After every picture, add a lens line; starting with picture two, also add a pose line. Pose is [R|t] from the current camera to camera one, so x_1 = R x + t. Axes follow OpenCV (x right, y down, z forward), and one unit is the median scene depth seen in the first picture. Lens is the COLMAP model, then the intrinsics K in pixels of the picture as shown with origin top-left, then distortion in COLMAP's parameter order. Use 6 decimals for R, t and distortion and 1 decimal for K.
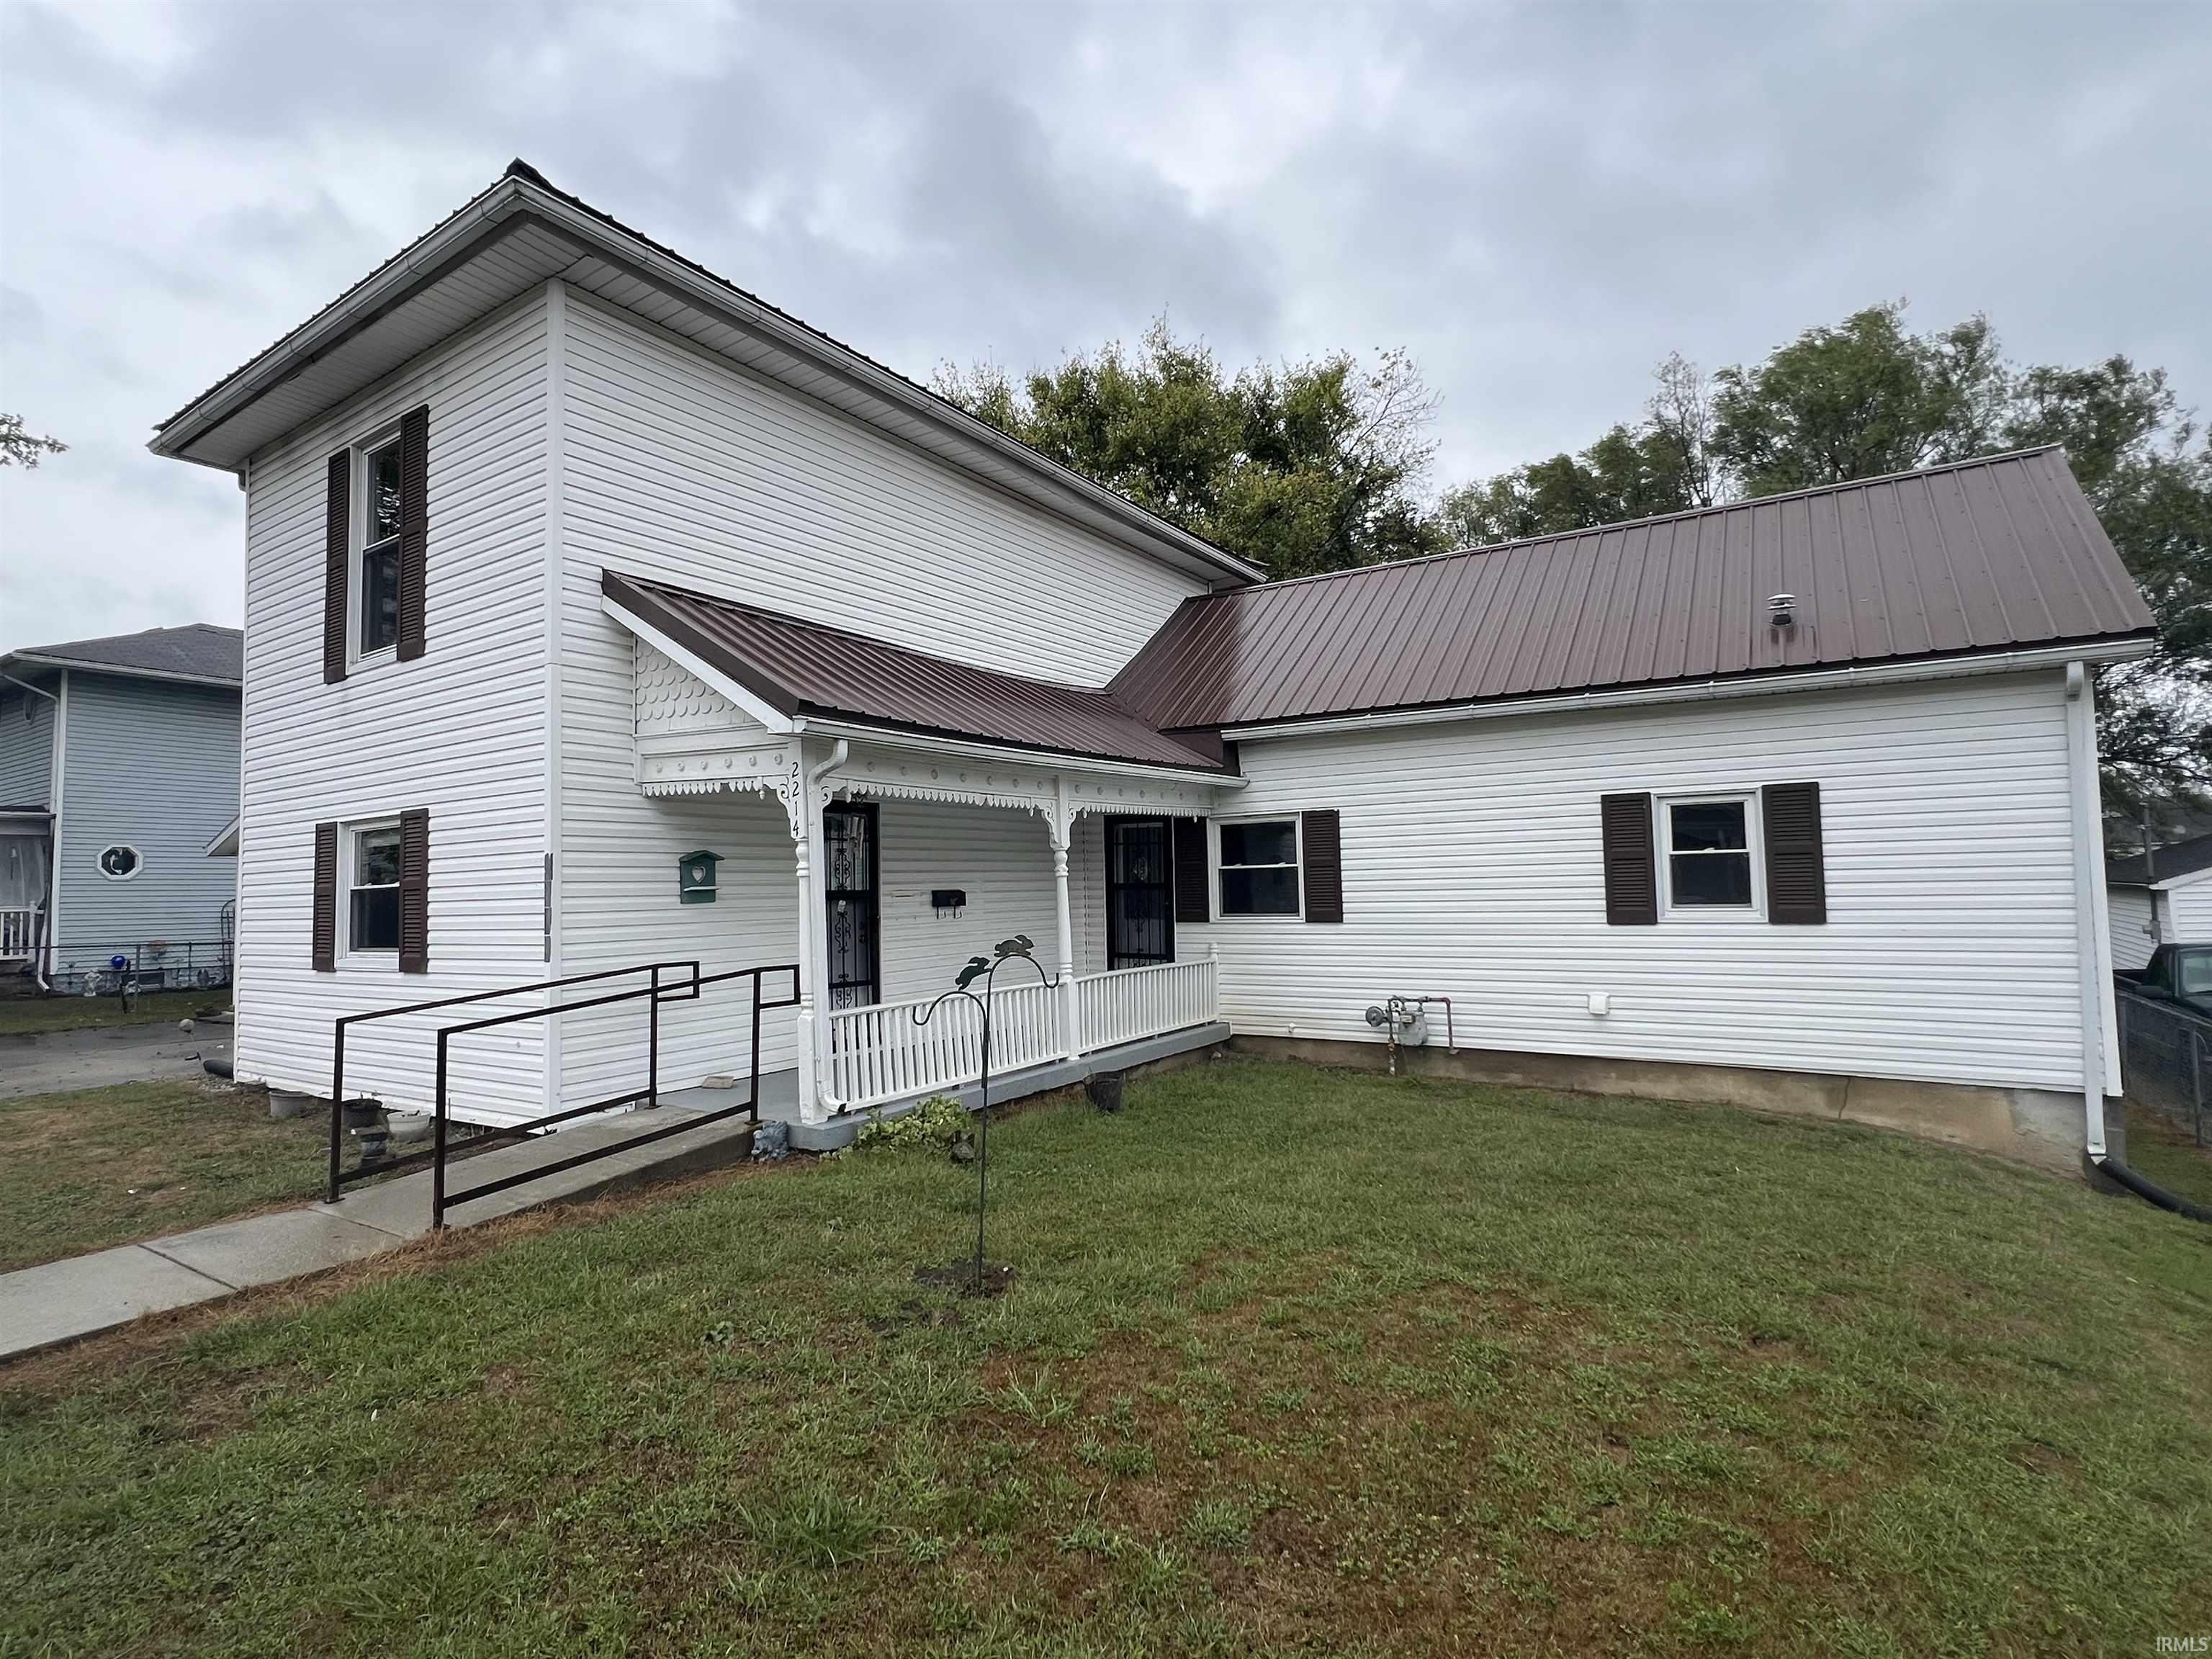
lens RADIAL K [[1110.6, 0, 1097.9], [0, 1110.6, 825.8], [0, 0, 1]] dist [-0.010466, -0.000475]
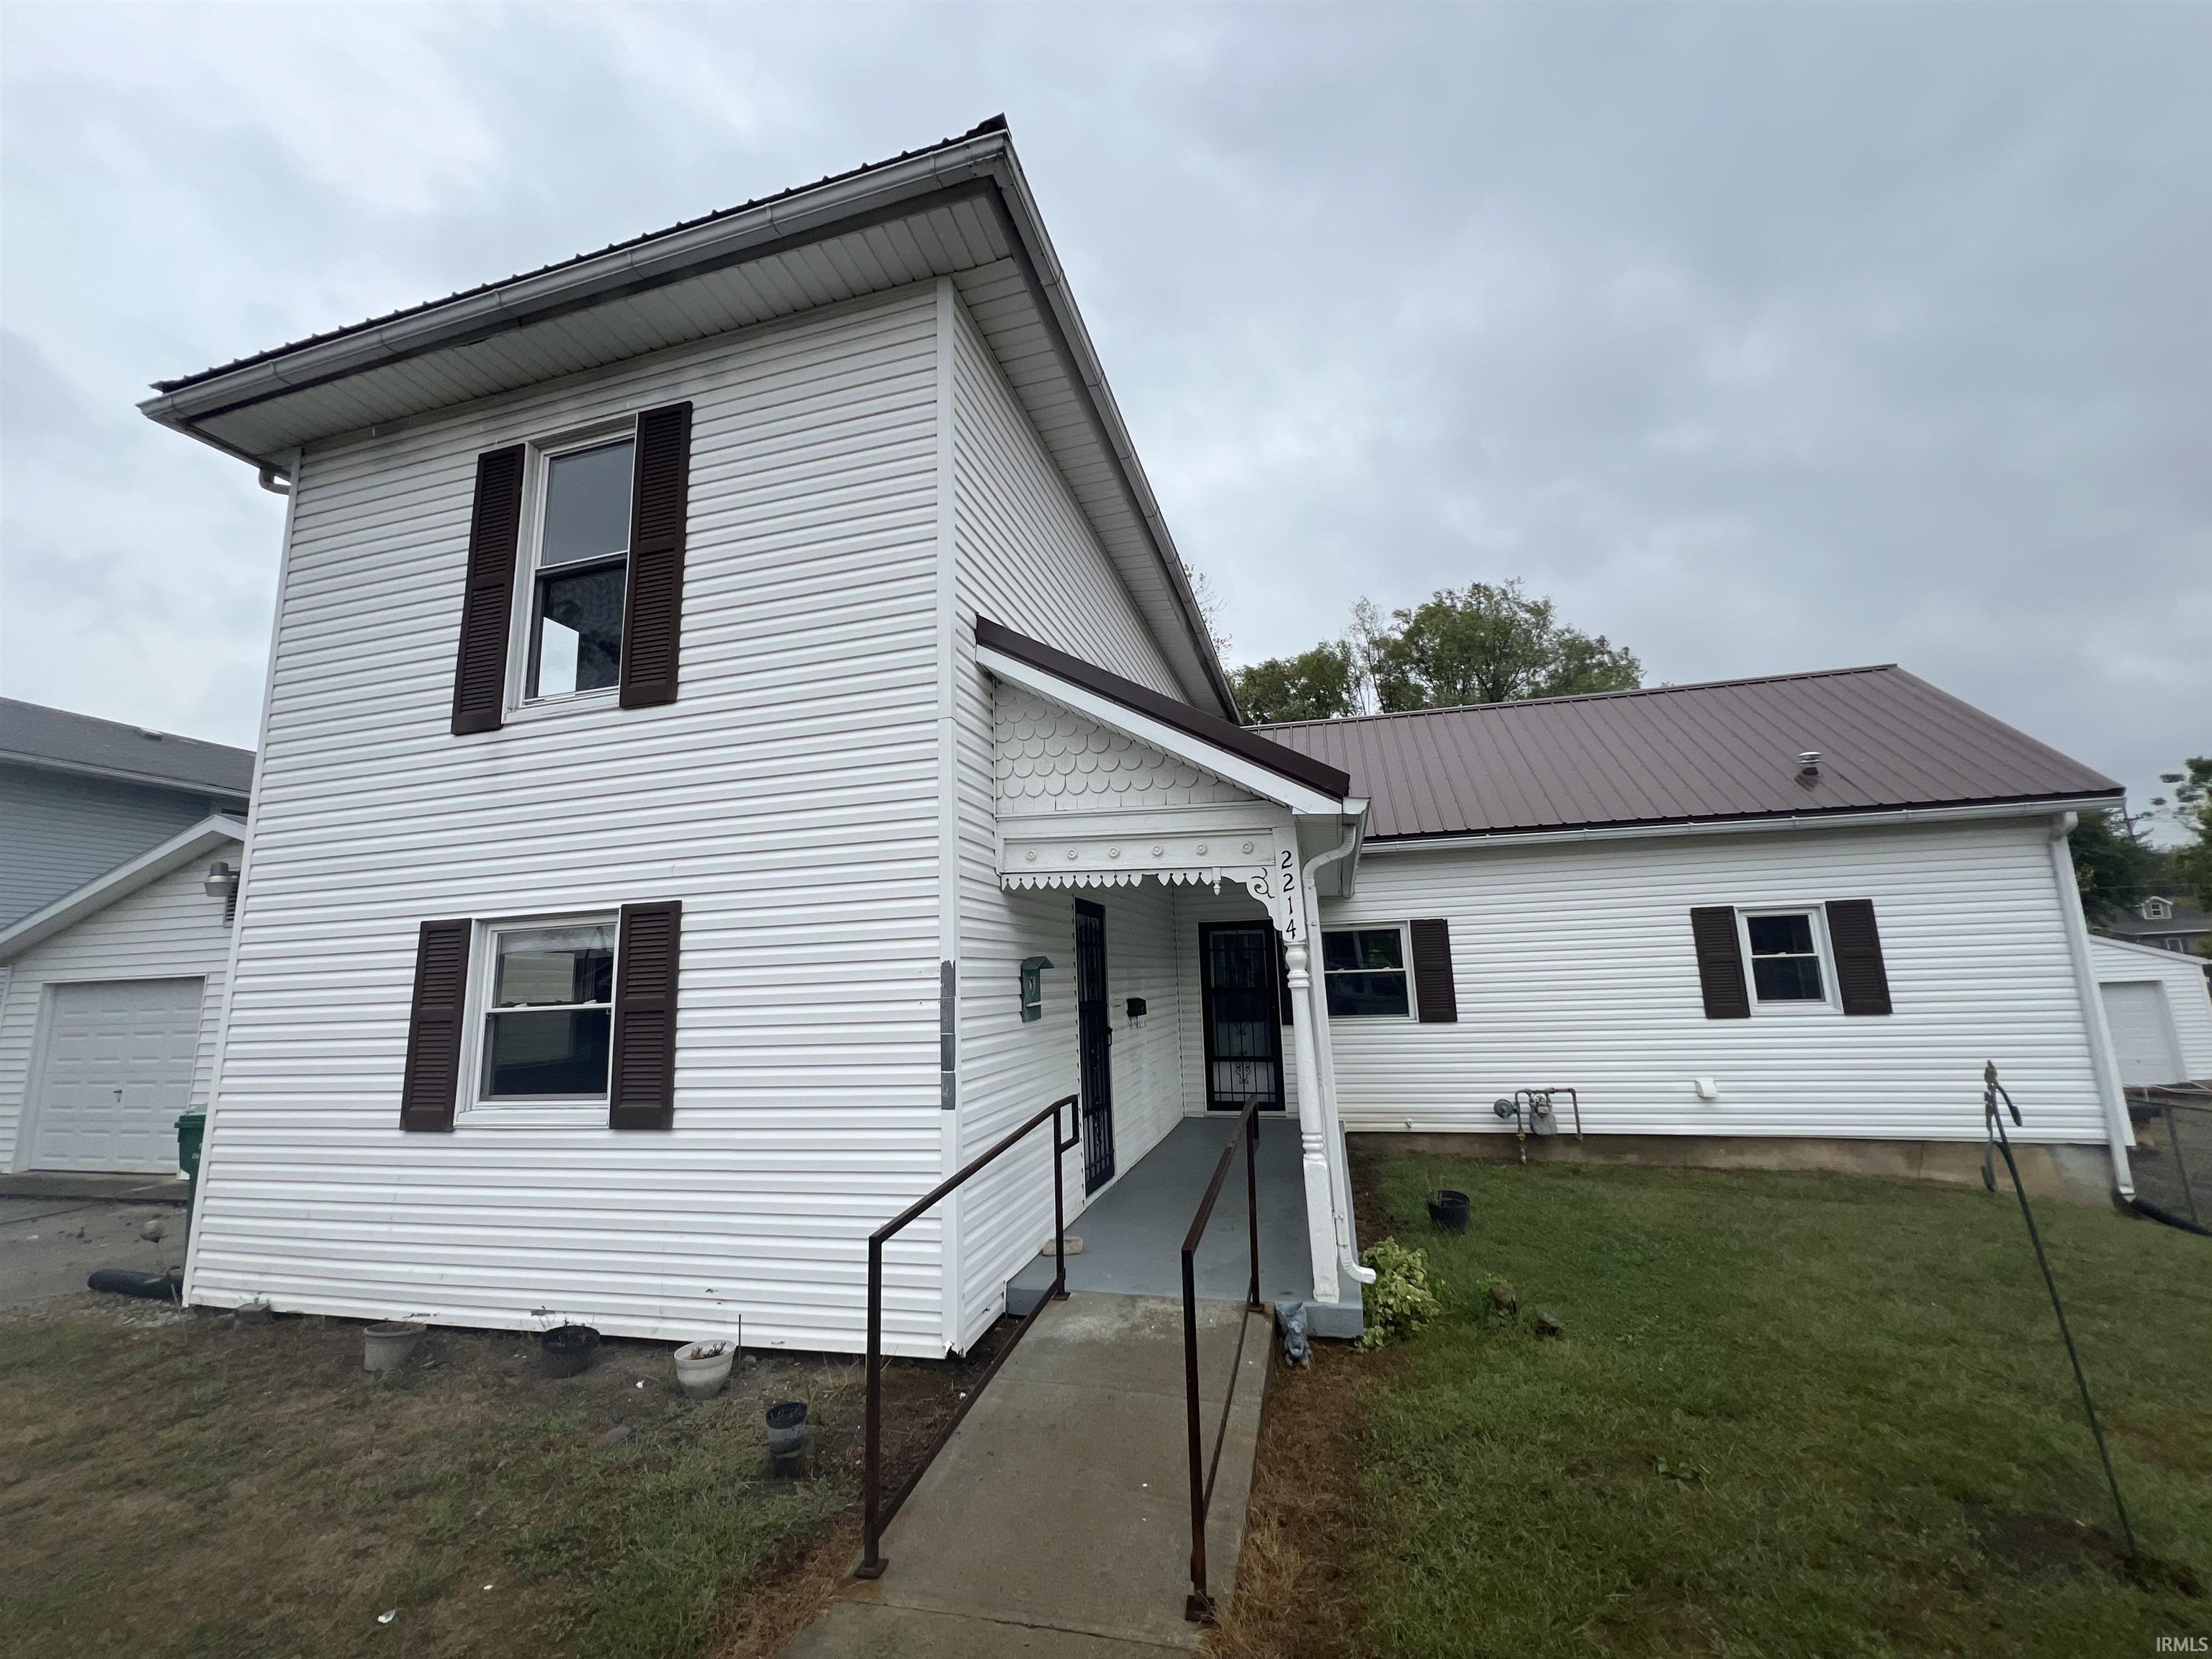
lens RADIAL K [[883.1, 0, 1102.6], [0, 883.1, 821.5], [0, 0, 1]] dist [-0.007445, 0.000413]
pose [[0.949148, 0.045670, 0.311501, -0.469820], [-0.004768, 0.991394, -0.130823, 0.007090], [-0.314795, 0.122685, 0.941197, 0.308179]]
